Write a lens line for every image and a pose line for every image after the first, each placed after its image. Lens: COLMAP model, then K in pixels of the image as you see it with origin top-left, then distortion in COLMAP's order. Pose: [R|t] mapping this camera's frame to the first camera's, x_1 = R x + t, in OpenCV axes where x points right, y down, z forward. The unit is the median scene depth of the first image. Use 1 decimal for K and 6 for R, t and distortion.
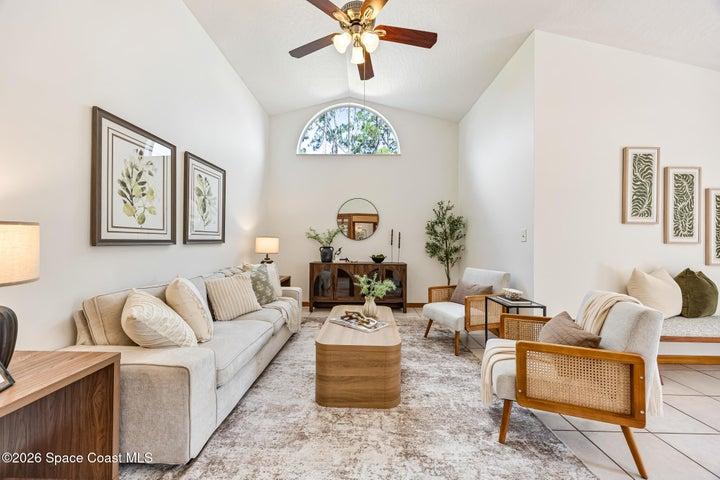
lens RADIAL K [[274.1, 0, 360.9], [0, 274.1, 241.5], [0, 0, 1]] dist [0.004515, -0.000539]
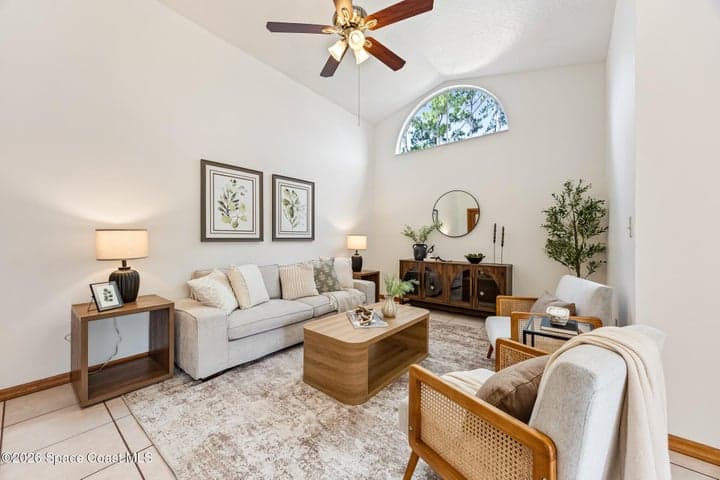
lens RADIAL K [[274.1, 0, 356.2], [0, 274.1, 240.7], [0, 0, 1]] dist [0.004515, -0.000539]
pose [[0.784866, -0.001959, -0.619662, 0.533188], [0.003936, 0.999991, 0.001824, 0.006595], [0.619652, -0.003870, 0.784867, 0.168756]]
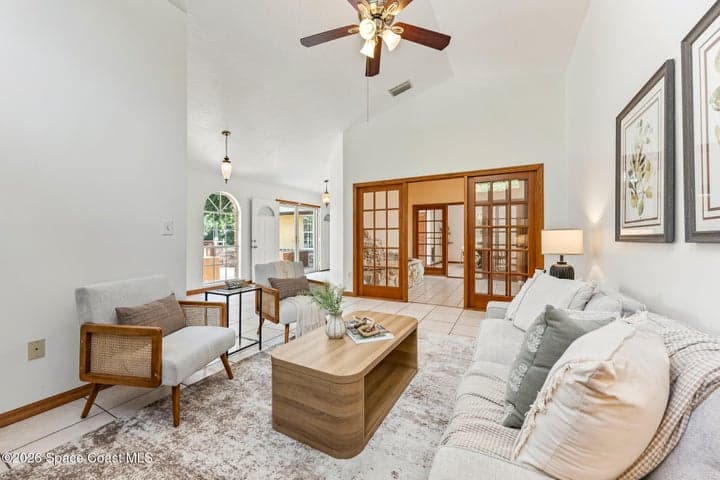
lens RADIAL K [[274.1, 0, 357.4], [0, 274.1, 234.0], [0, 0, 1]] dist [0.004515, -0.000539]
pose [[-0.886068, -0.000125, 0.463555, -0.358716], [-0.007661, 0.999867, -0.014372, 0.005862], [-0.463492, -0.016286, -0.885952, 1.611061]]
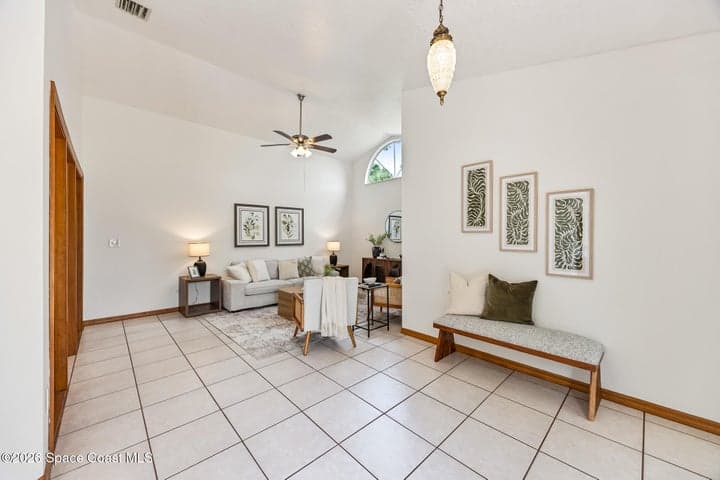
lens RADIAL K [[274.1, 0, 355.5], [0, 274.1, 241.7], [0, 0, 1]] dist [0.004515, -0.000539]
pose [[0.687216, 0.000565, -0.726453, 1.490172], [0.008910, 0.999918, 0.009206, -0.042416], [0.726399, -0.012800, 0.687154, -0.112235]]
